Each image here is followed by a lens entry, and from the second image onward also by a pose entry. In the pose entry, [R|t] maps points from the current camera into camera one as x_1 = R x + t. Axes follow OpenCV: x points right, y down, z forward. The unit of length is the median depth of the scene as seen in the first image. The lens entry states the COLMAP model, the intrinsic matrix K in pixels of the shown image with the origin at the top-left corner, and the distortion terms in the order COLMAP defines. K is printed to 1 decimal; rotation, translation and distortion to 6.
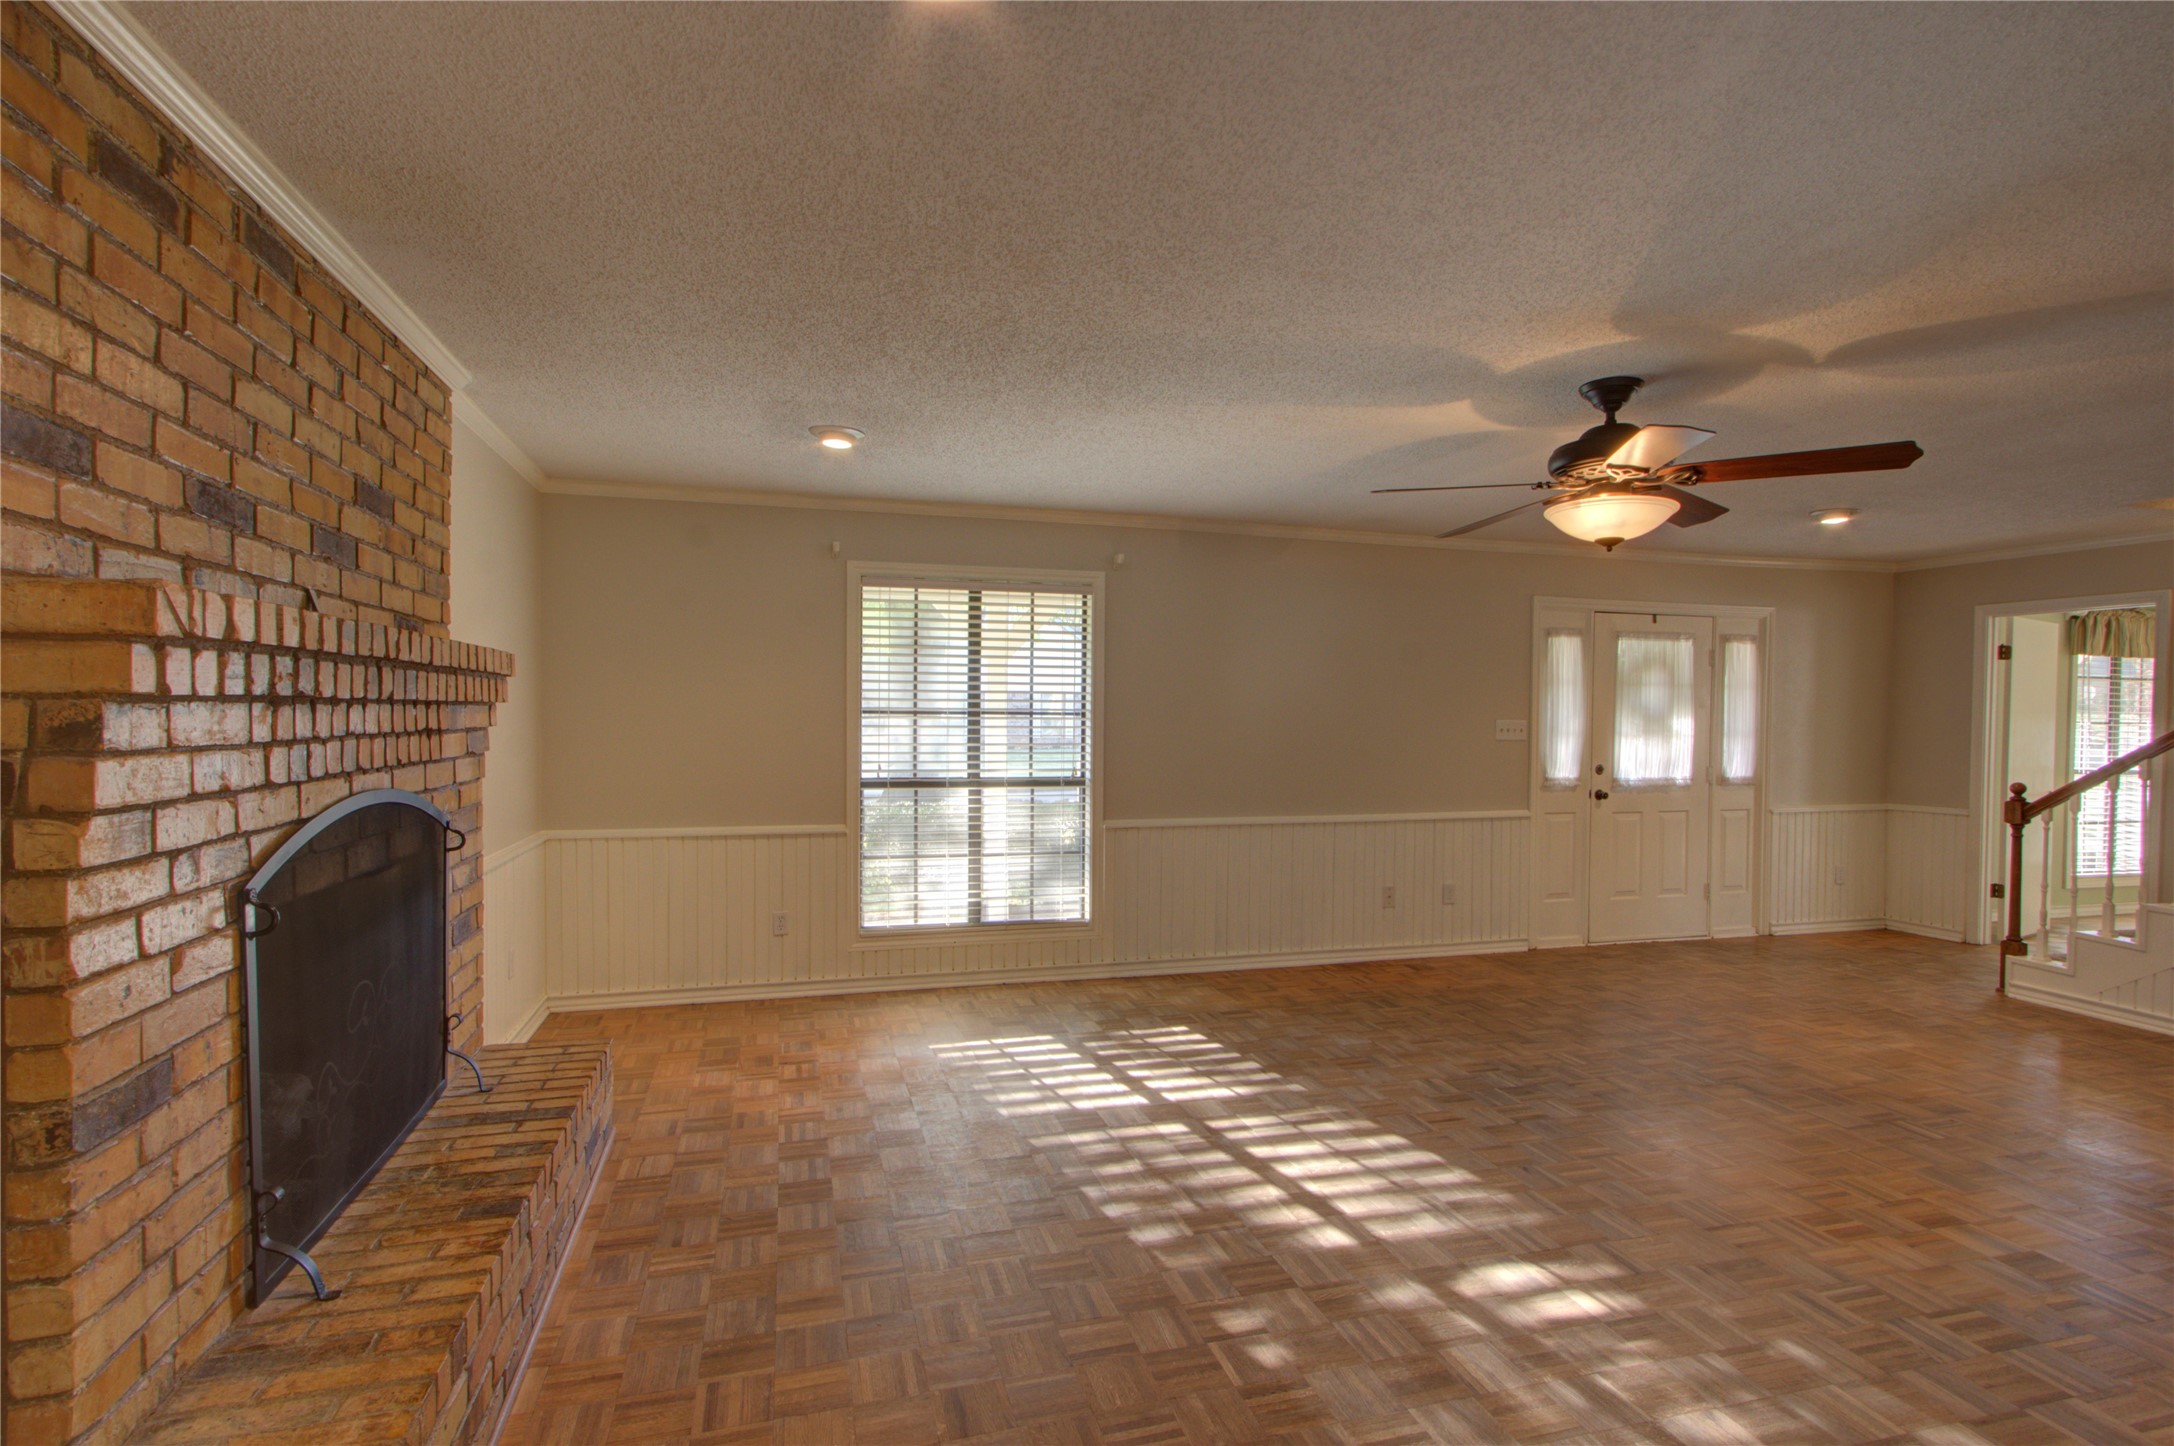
lens RADIAL K [[1049.4, 0, 1117.6], [0, 1049.4, 723.7], [0, 0, 1]] dist [0.000958, 0.000297]
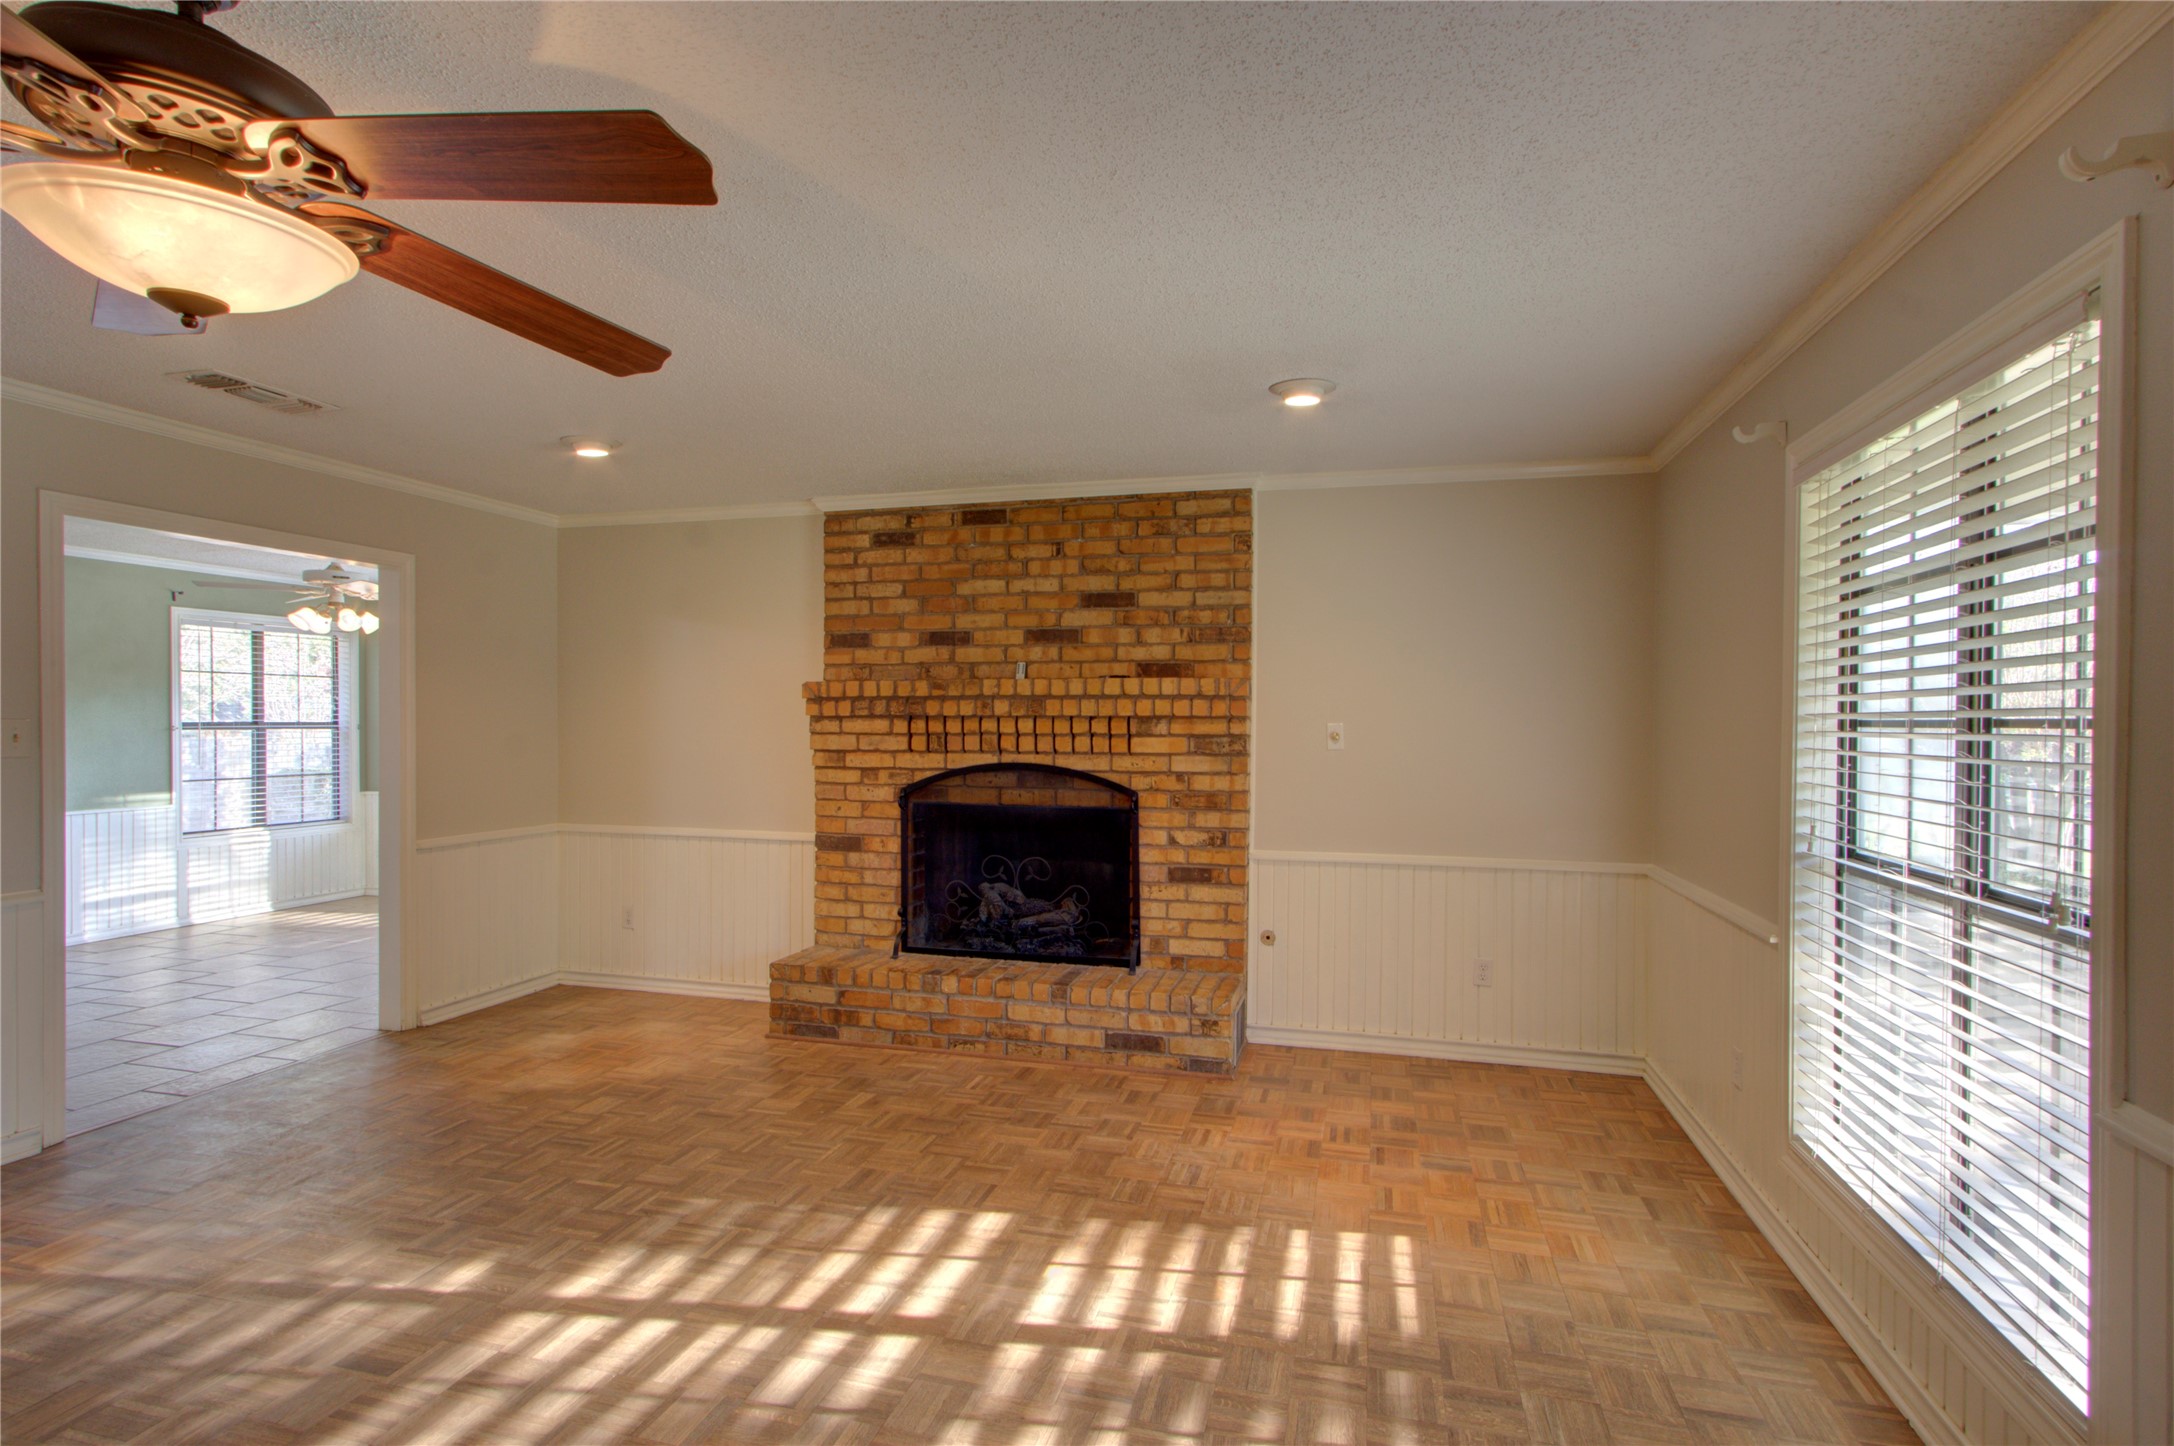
lens RADIAL K [[1071.6, 0, 1085.3], [0, 1071.6, 732.5], [0, 0, 1]] dist [0.000692, 0.001851]
pose [[-0.542547, -0.002241, -0.840023, 0.389352], [-0.018732, 0.999780, 0.009431, -0.004987], [0.839817, 0.020852, -0.542469, 0.952532]]
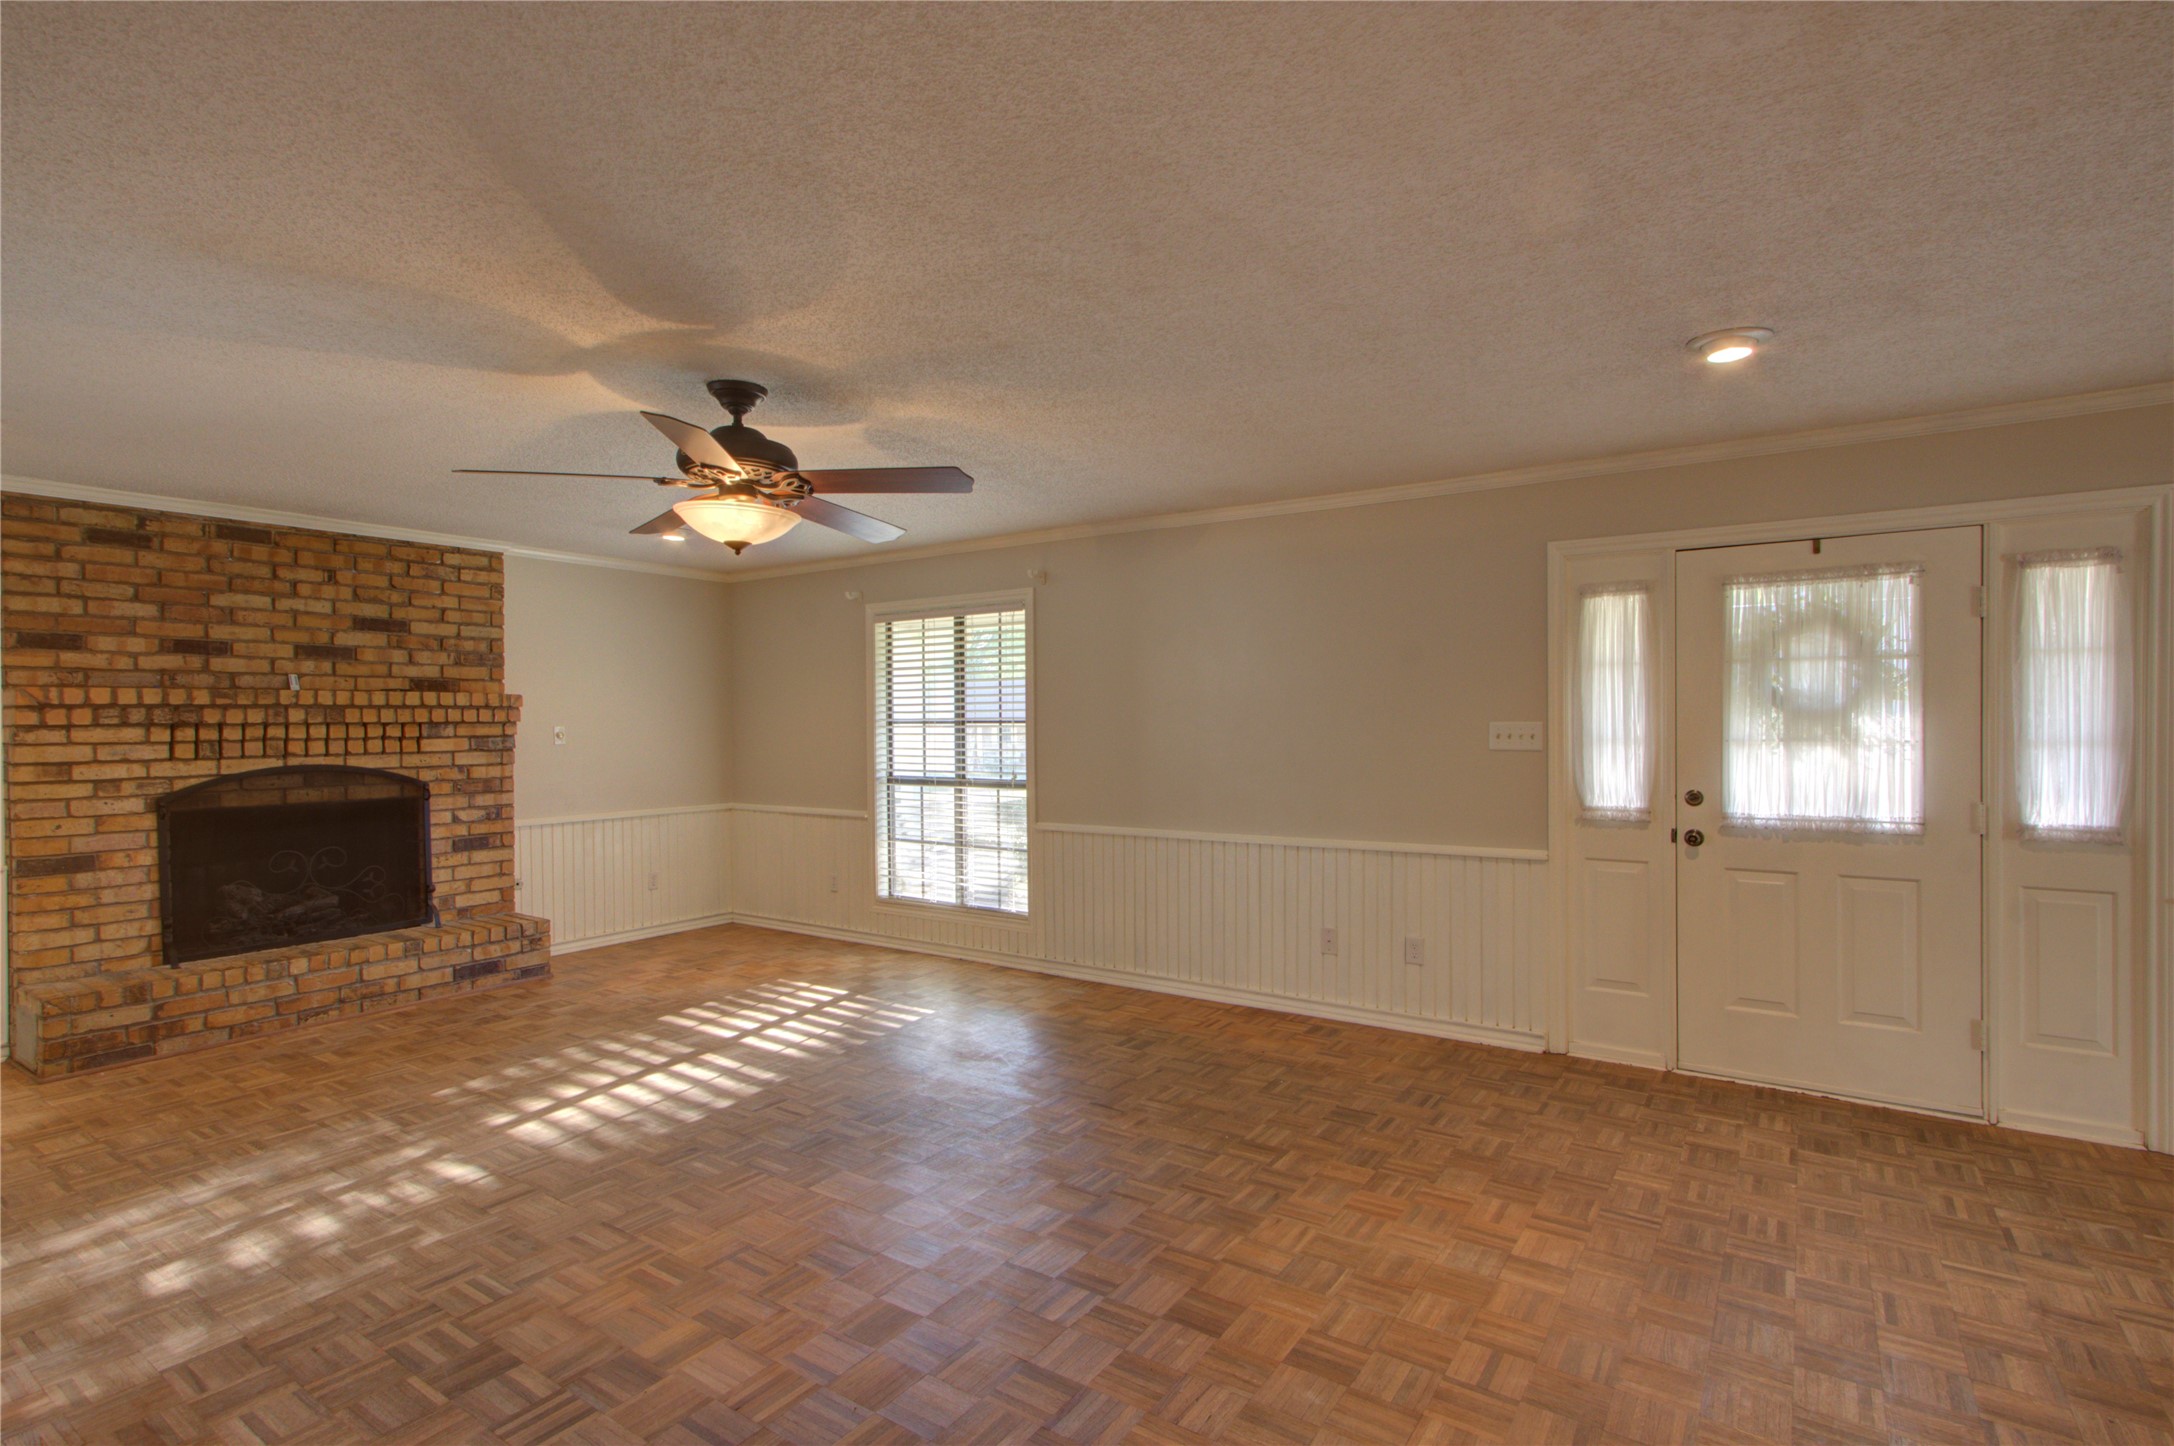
lens RADIAL K [[1071.6, 0, 1085.3], [0, 1071.6, 732.5], [0, 0, 1]] dist [0.000692, 0.001851]
pose [[0.626672, -0.005355, -0.779265, 0.883573], [0.004576, 0.999984, -0.003191, 0.005627], [0.779270, -0.001566, 0.626687, 0.373220]]
